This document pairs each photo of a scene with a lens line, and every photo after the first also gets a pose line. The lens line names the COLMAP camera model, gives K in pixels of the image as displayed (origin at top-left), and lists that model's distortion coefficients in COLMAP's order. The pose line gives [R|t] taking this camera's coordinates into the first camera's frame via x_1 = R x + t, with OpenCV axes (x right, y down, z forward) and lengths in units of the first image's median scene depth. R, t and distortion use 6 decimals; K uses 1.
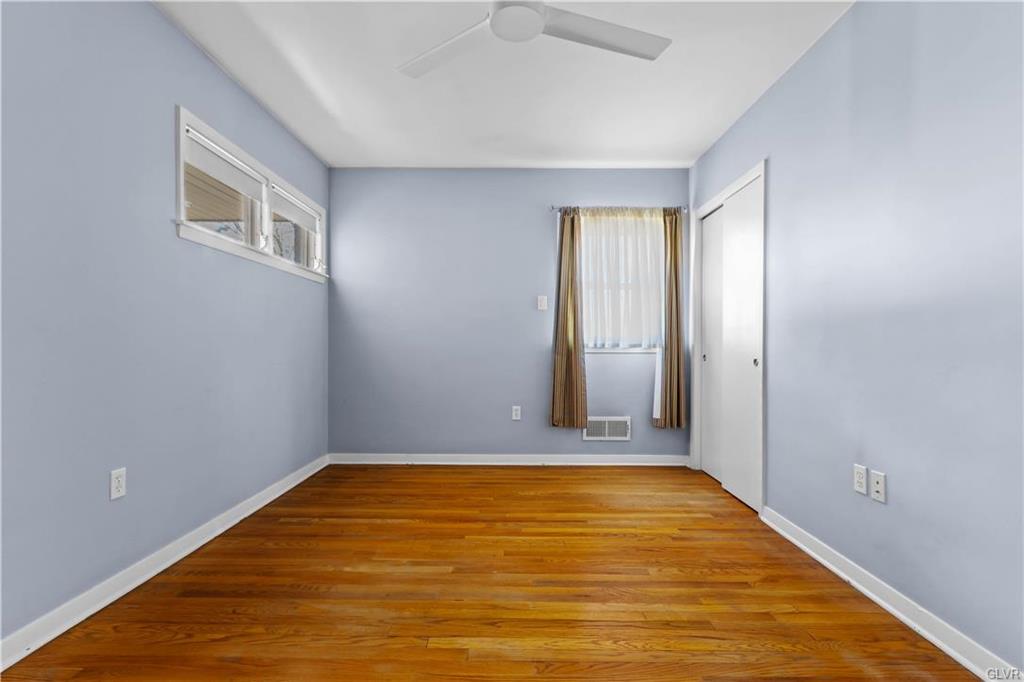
lens RADIAL K [[473.4, 0, 510.4], [0, 473.4, 345.6], [0, 0, 1]] dist [-0.002391, 0.003881]
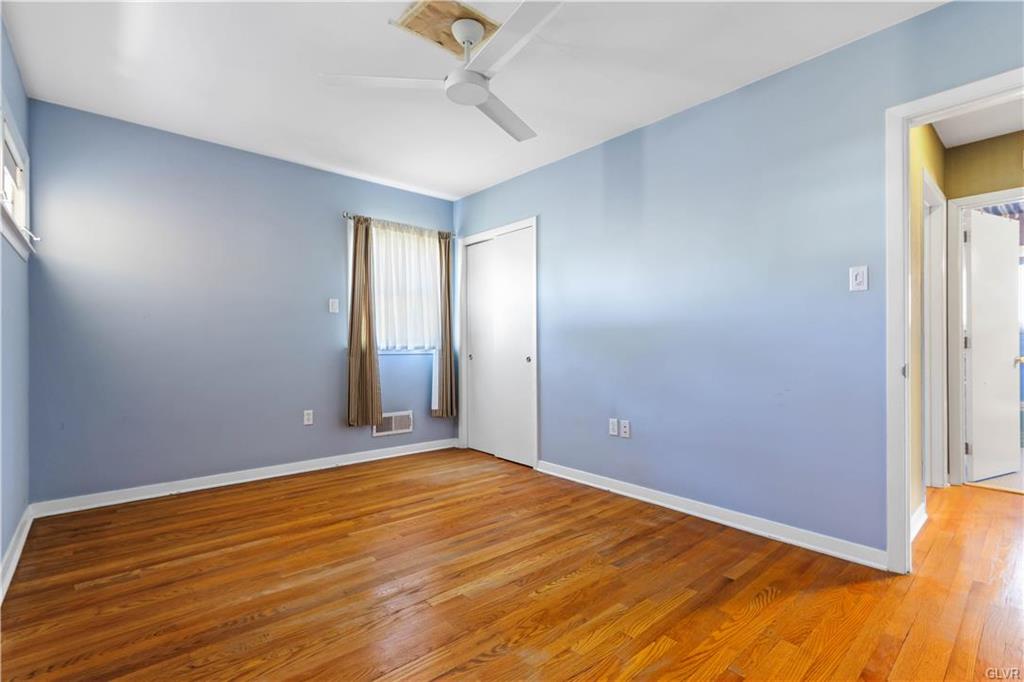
lens RADIAL K [[473.4, 0, 514.5], [0, 473.4, 342.1], [0, 0, 1]] dist [-0.002391, 0.003881]
pose [[0.742054, 0.003150, 0.670333, -0.449553], [0.003962, 0.999951, -0.009084, -0.003279], [-0.670329, 0.009397, 0.742005, -0.007919]]
